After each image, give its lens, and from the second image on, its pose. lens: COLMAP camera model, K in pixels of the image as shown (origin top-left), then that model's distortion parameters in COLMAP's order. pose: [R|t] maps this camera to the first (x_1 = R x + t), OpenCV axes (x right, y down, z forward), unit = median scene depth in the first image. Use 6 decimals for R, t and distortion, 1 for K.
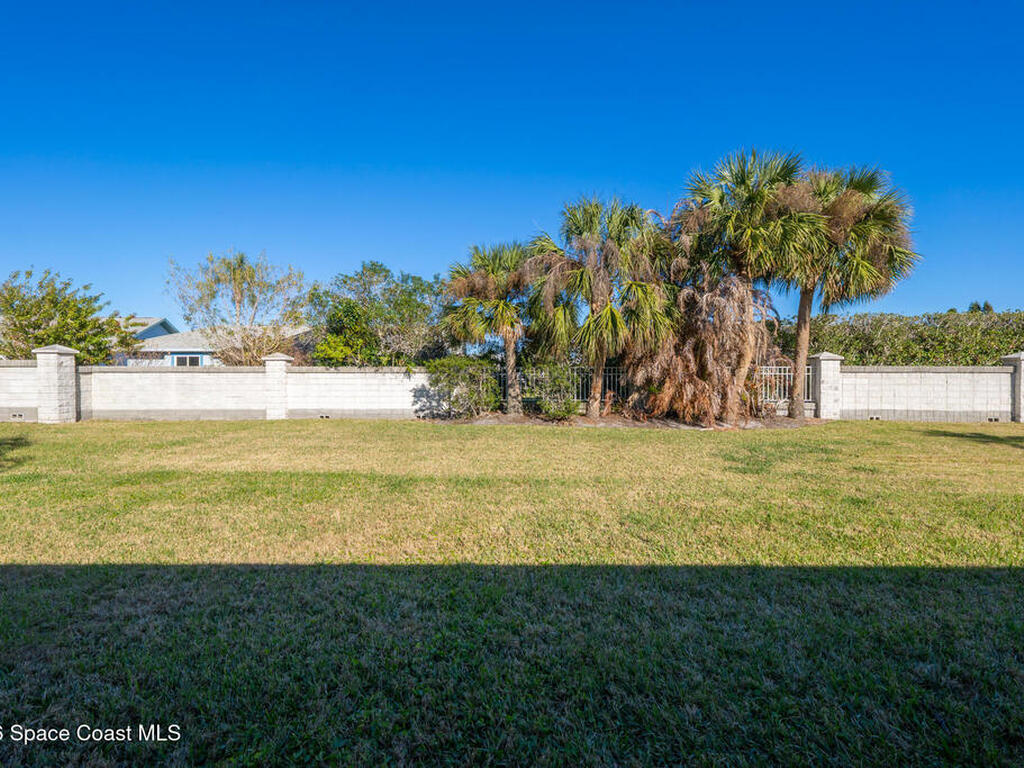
lens RADIAL K [[483.0, 0, 512.0], [0, 483.0, 384.0], [0, 0, 1]] dist [0.003294, 0.000985]
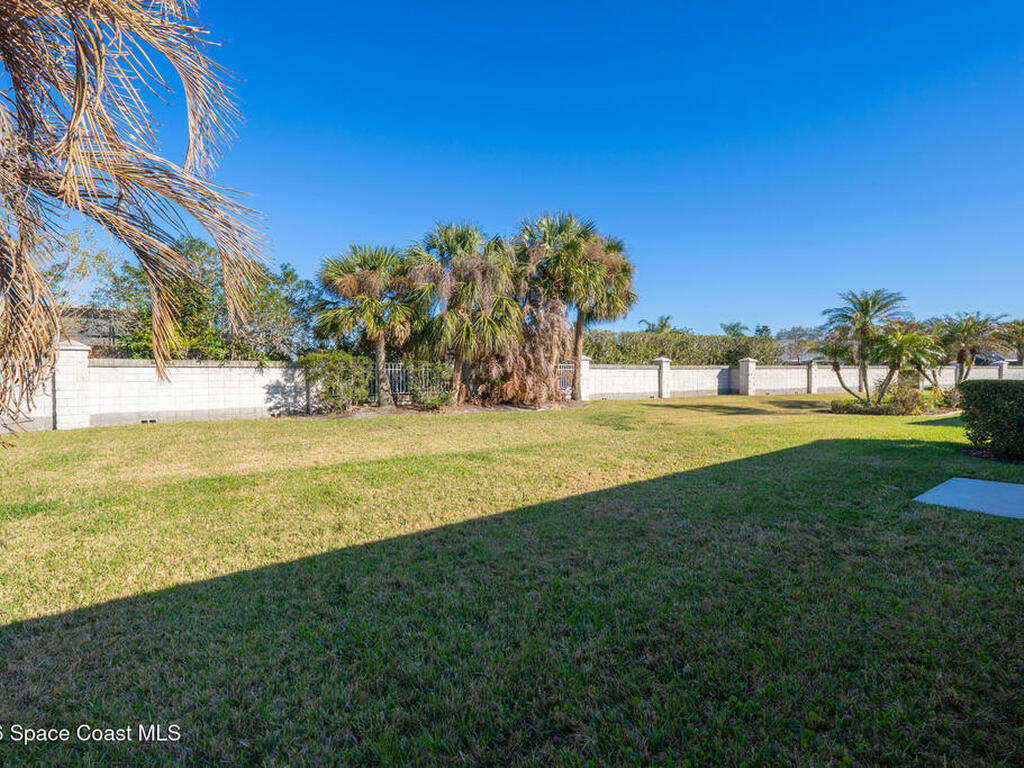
lens RADIAL K [[483.0, 0, 512.0], [0, 483.0, 384.0], [0, 0, 1]] dist [0.003294, 0.000985]
pose [[0.789698, -0.016343, 0.613278, -0.405251], [0.010881, 0.999861, 0.012634, 0.001723], [-0.613399, -0.003304, 0.789766, -0.016907]]
